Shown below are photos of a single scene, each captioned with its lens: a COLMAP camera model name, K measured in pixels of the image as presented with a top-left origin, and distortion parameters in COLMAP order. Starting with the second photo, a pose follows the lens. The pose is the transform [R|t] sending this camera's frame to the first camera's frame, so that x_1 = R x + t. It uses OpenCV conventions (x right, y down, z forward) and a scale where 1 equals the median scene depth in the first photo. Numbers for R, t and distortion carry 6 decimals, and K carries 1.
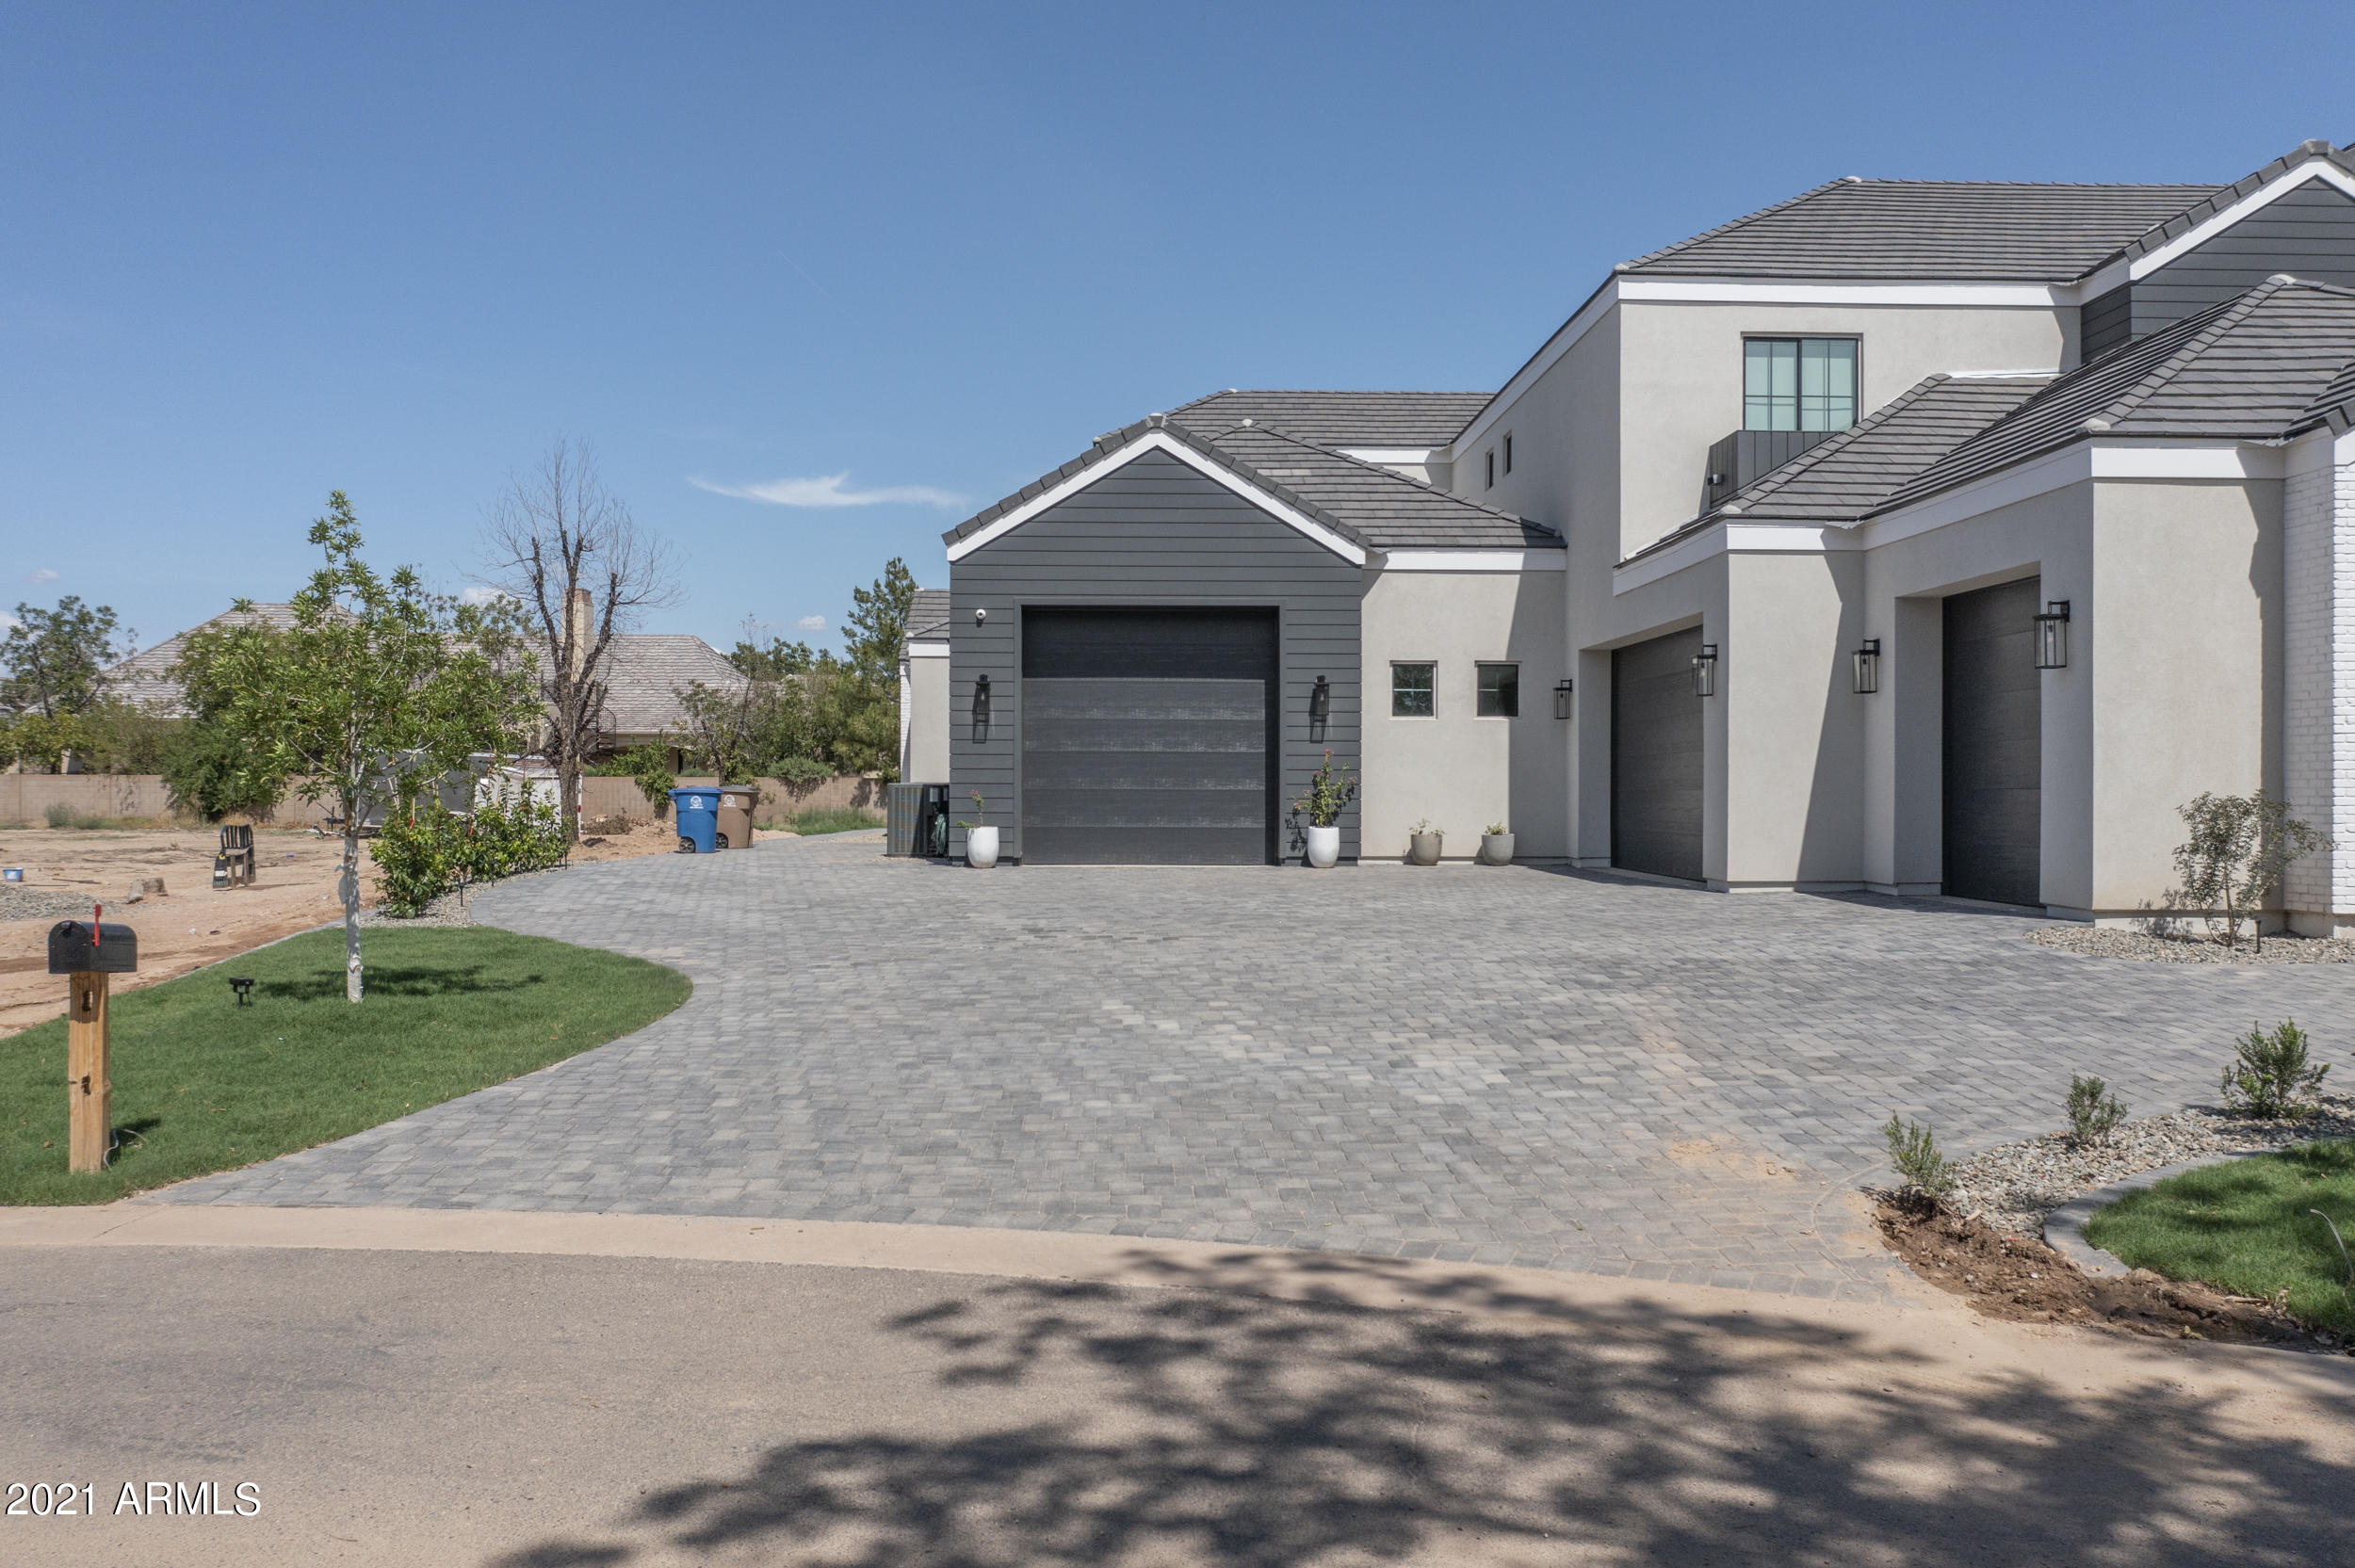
lens RADIAL K [[1845.9, 0, 1177.5], [0, 1845.9, 784.0], [0, 0, 1]] dist [-0.013032, 0.002320]
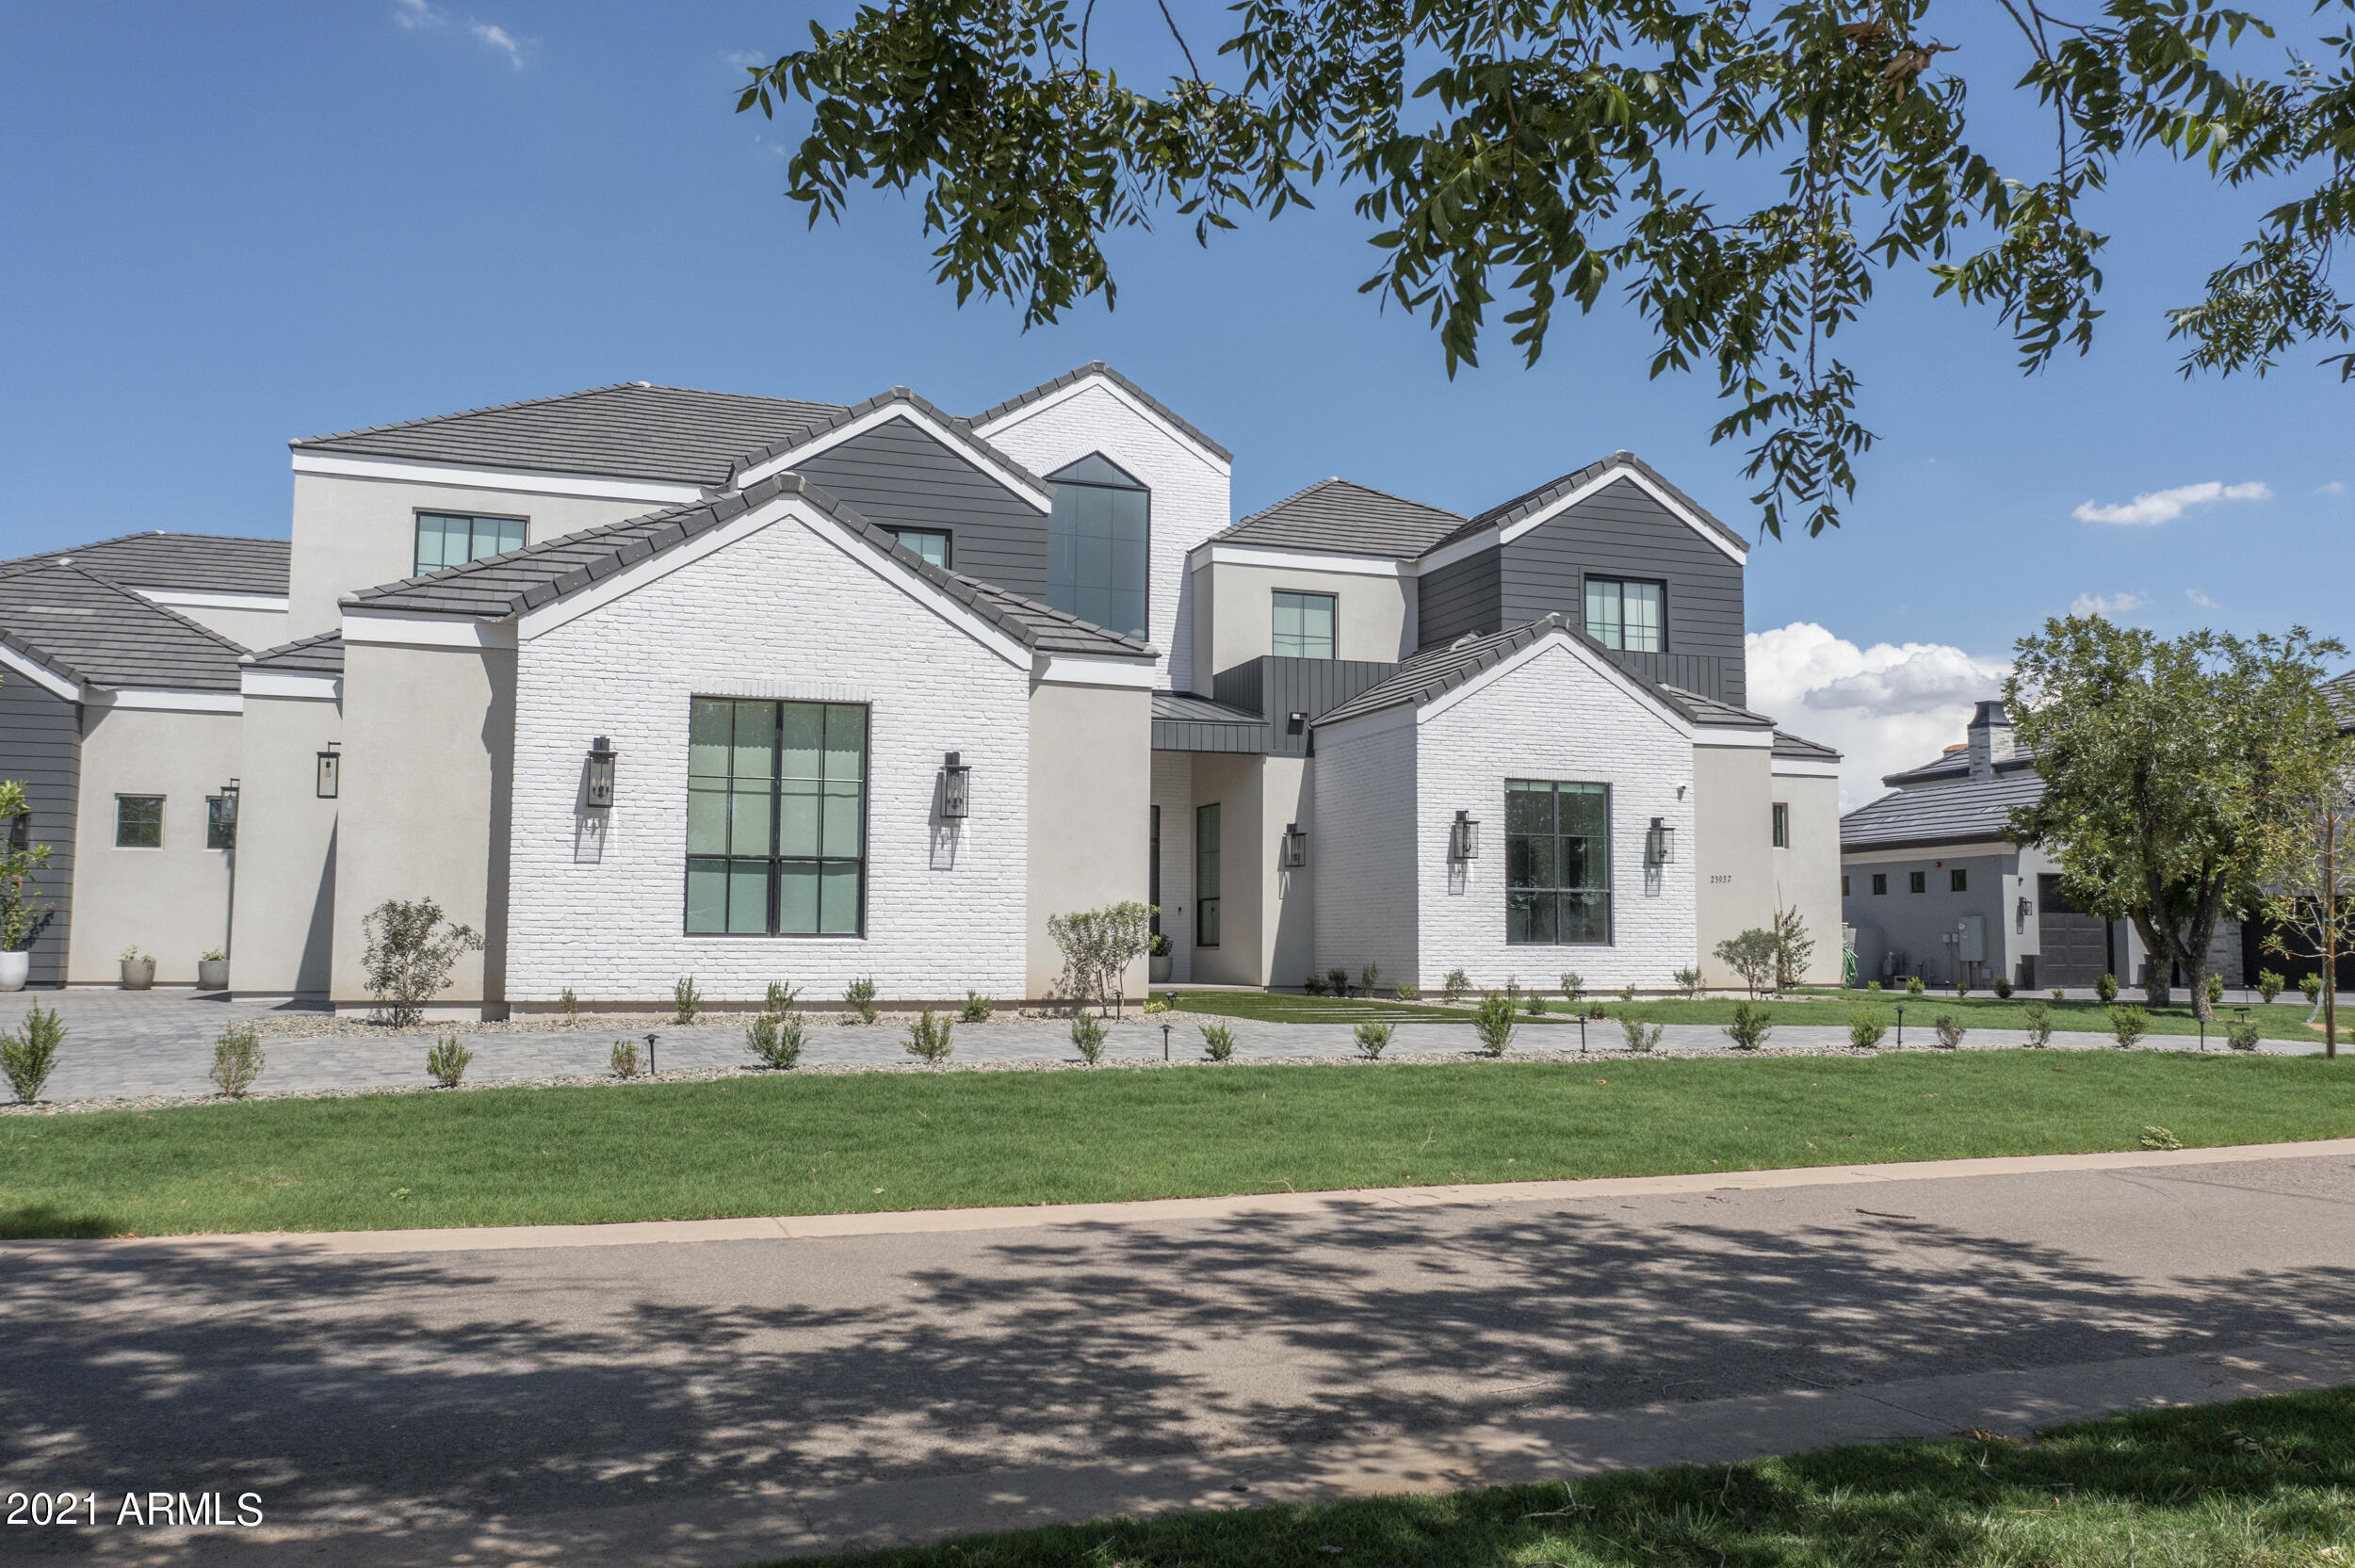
lens RADIAL K [[1845.9, 0, 1177.5], [0, 1845.9, 784.0], [0, 0, 1]] dist [-0.013032, 0.002320]
pose [[0.949293, 0.030151, 0.312943, 0.369263], [-0.002477, 0.996077, -0.088455, 0.018820], [-0.314383, 0.083194, 0.945644, -0.176712]]
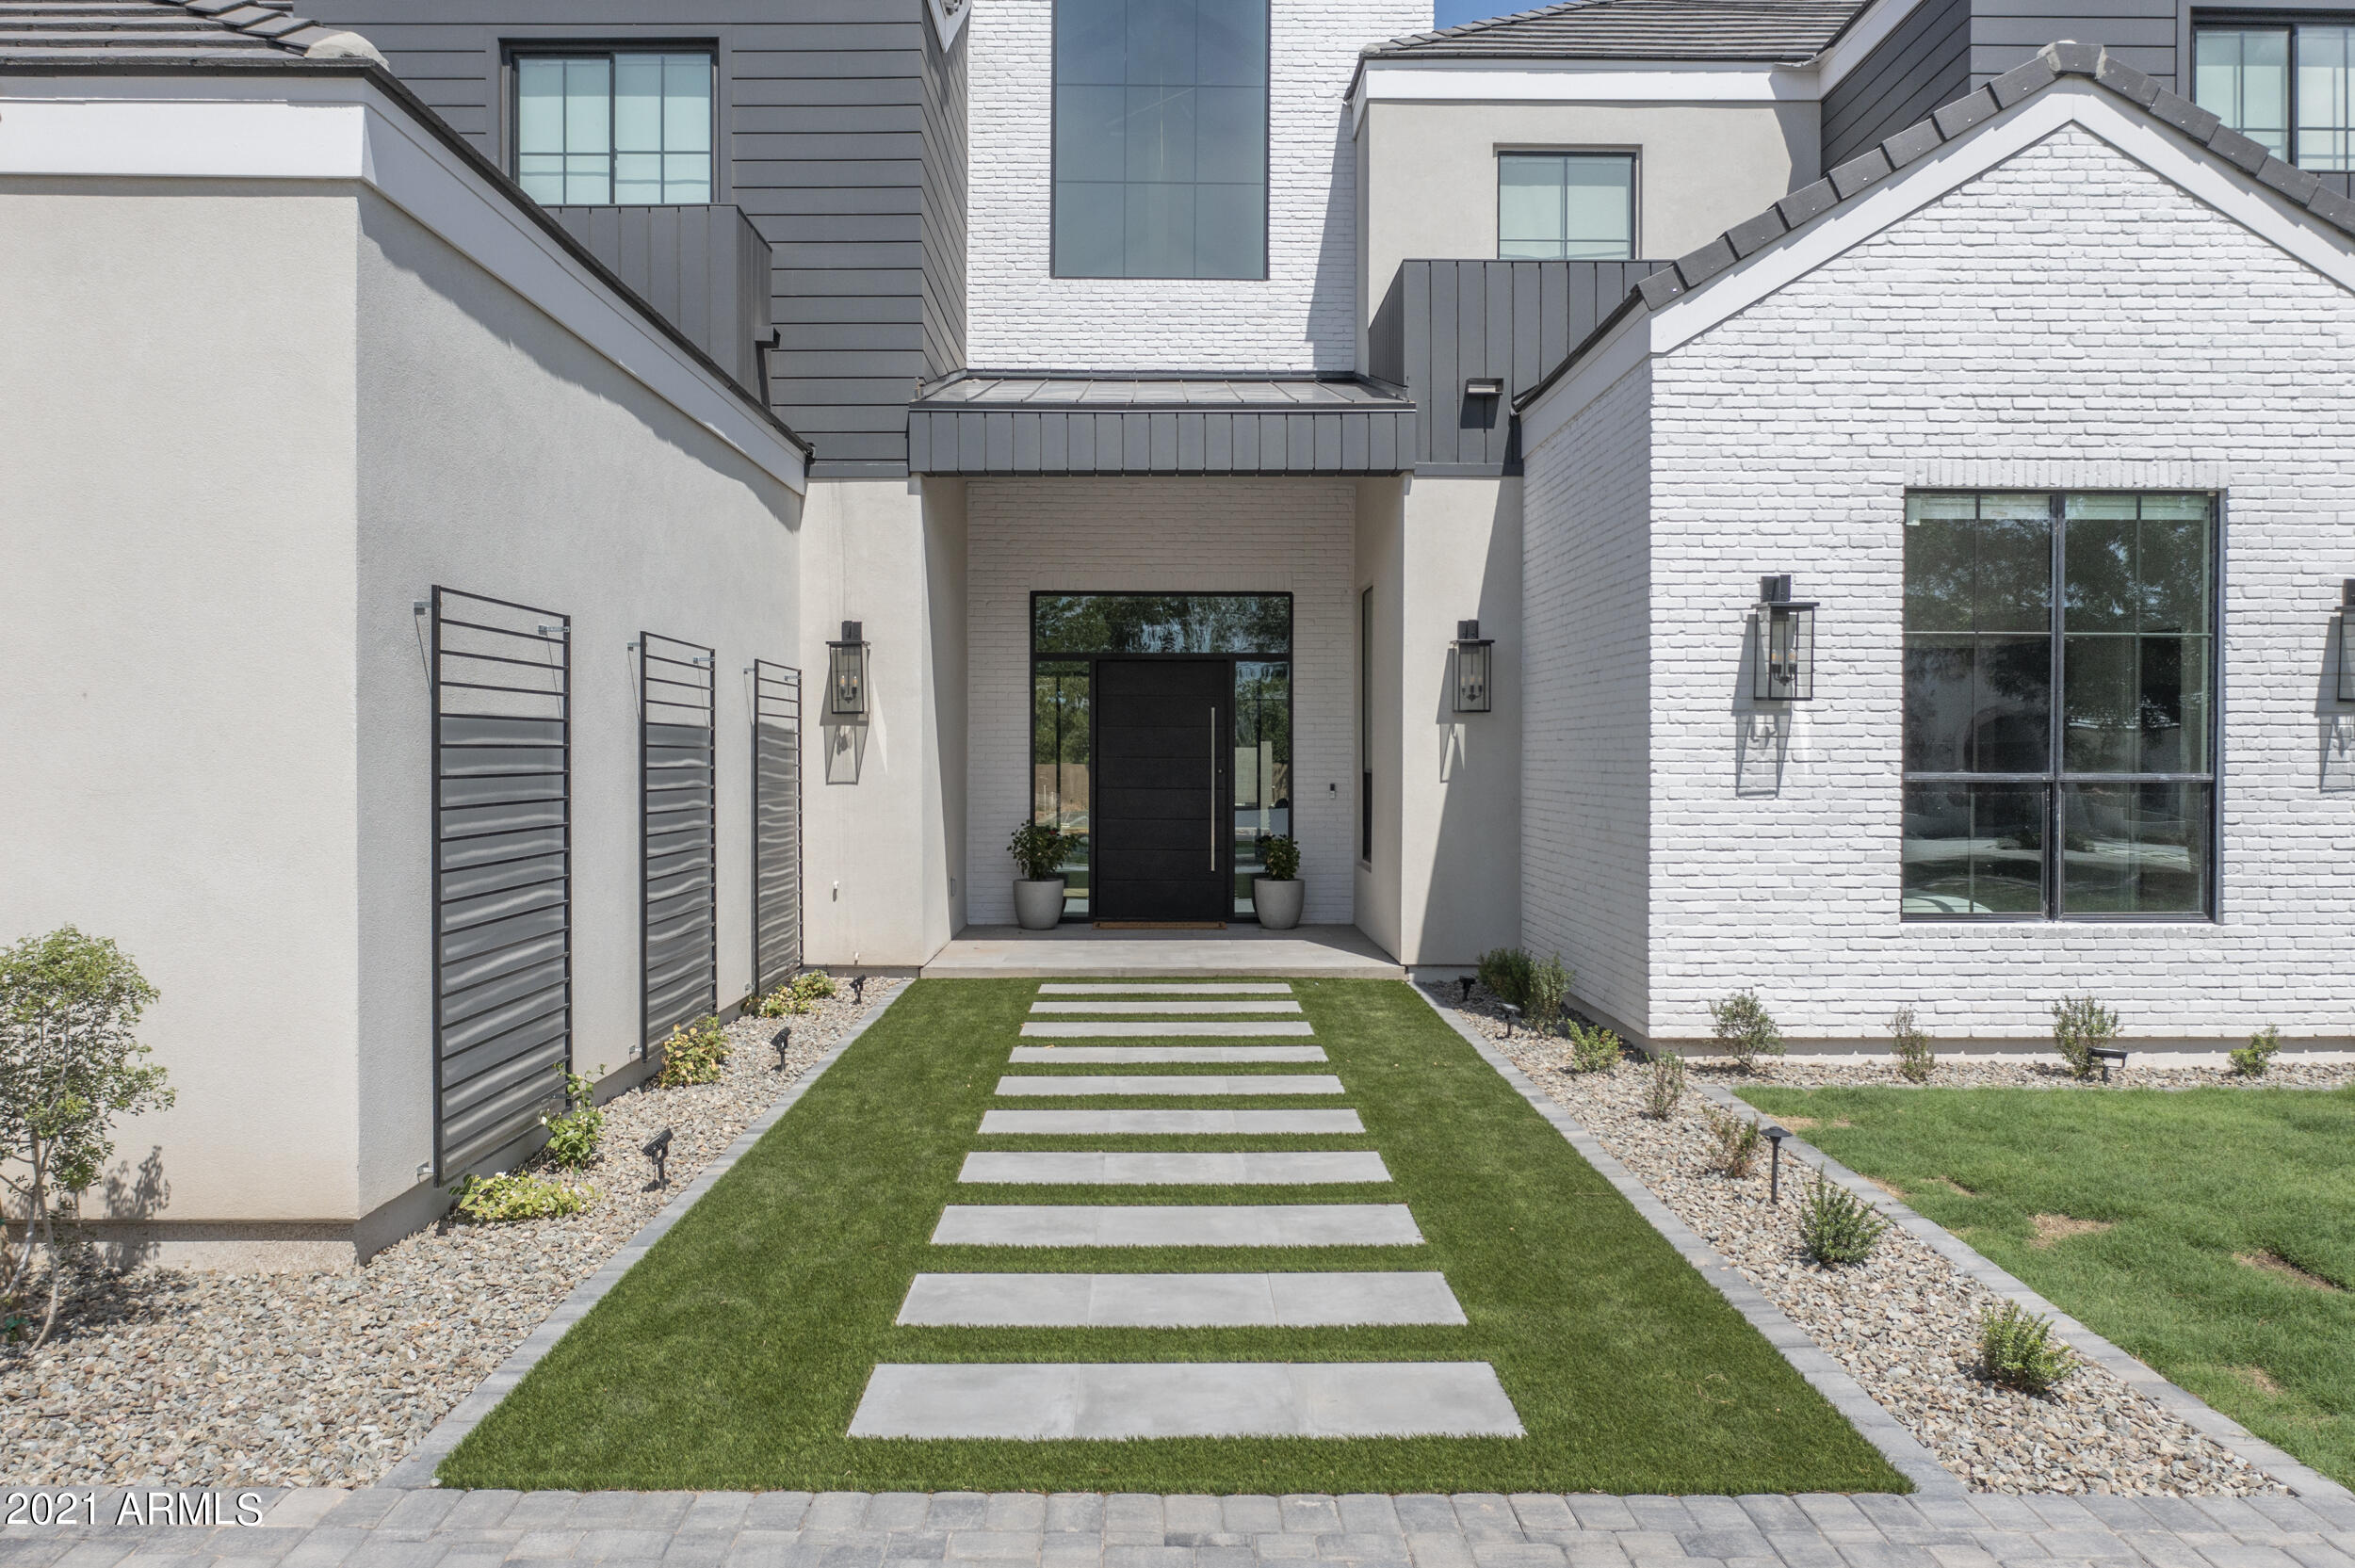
lens RADIAL K [[1845.9, 0, 1177.5], [0, 1845.9, 784.0], [0, 0, 1]] dist [-0.013032, 0.002320]
pose [[0.999848, -0.002416, -0.017279, 0.721731], [0.002723, 0.999838, 0.017781, -0.020664], [0.017233, -0.017826, 0.999693, 0.350434]]
